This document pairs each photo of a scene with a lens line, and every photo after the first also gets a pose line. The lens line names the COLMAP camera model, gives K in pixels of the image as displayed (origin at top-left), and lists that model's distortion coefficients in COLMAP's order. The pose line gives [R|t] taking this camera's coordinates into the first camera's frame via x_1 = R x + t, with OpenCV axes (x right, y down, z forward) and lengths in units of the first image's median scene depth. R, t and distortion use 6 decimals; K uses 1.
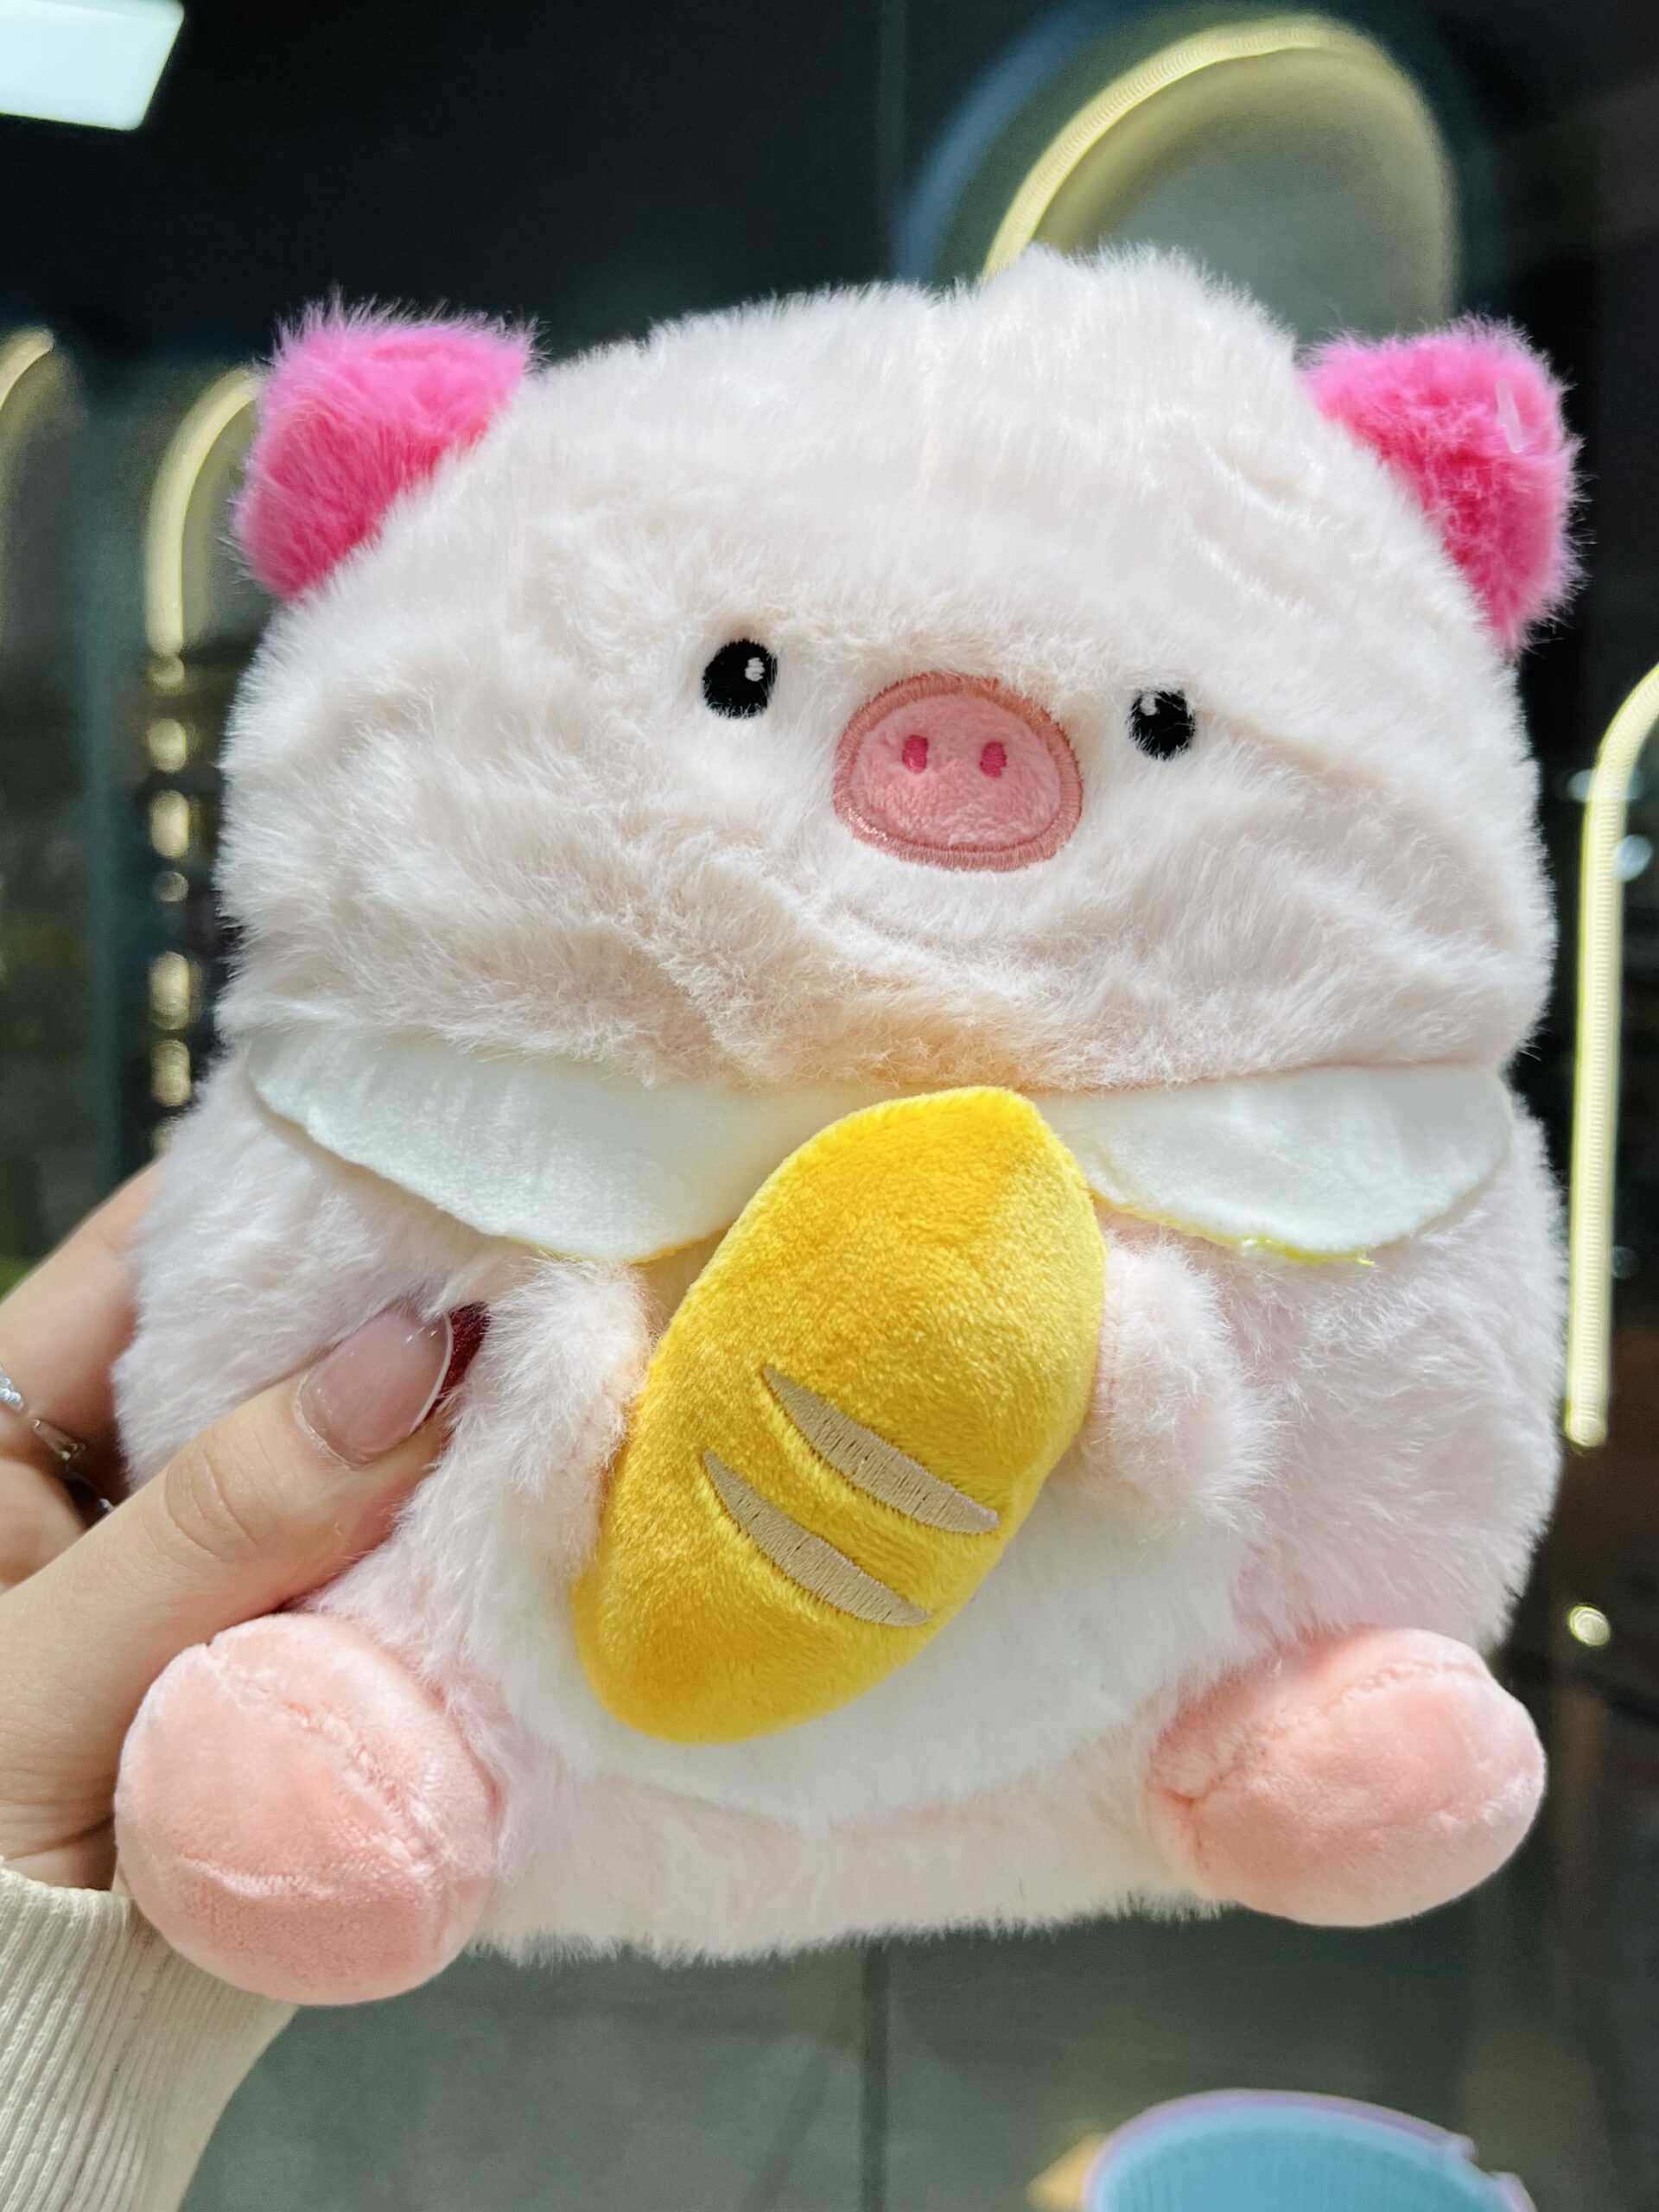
lens RADIAL K [[2460.5, 0, 714.3], [0, 2460.5, 1104.2], [0, 0, 1]] dist [0.048004, 0.001087]
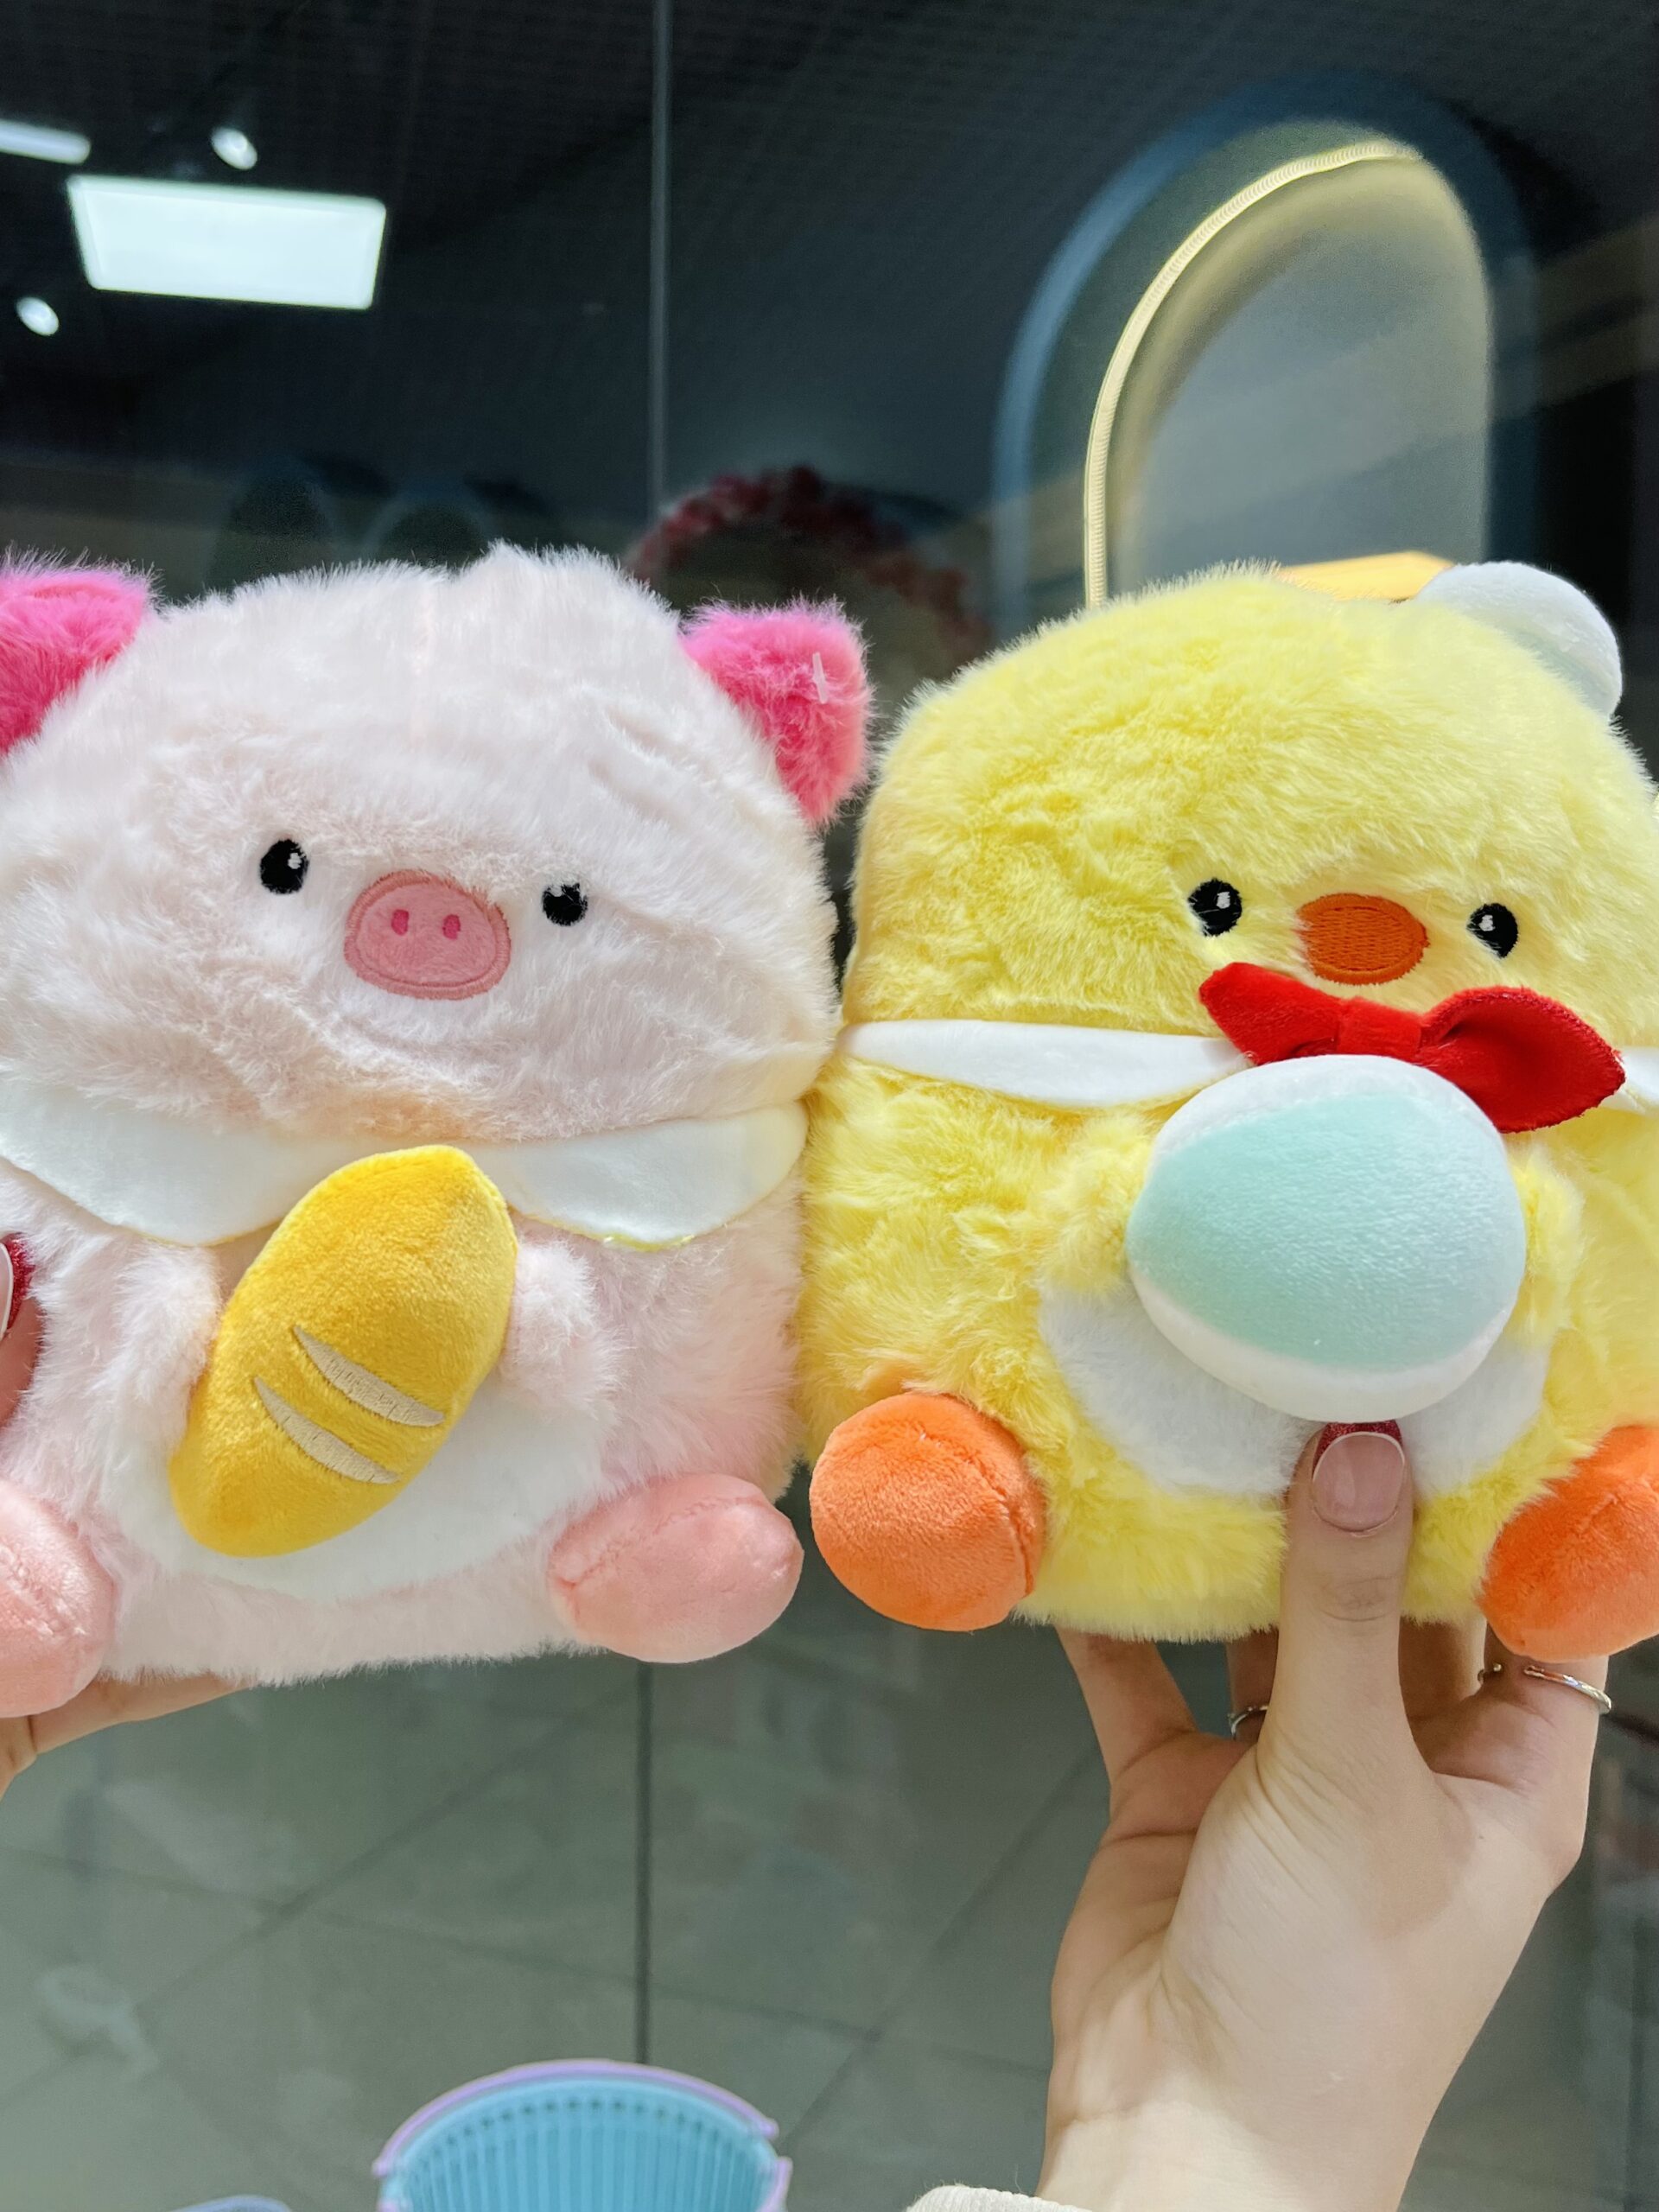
lens RADIAL K [[2460.5, 0, 714.3], [0, 2460.5, 1104.2], [0, 0, 1]] dist [0.048004, 0.001087]
pose [[0.991244, 0.022567, 0.130101, 0.078755], [-0.036198, 0.993983, 0.103385, -0.194964], [-0.126985, -0.107189, 0.986096, -0.542524]]
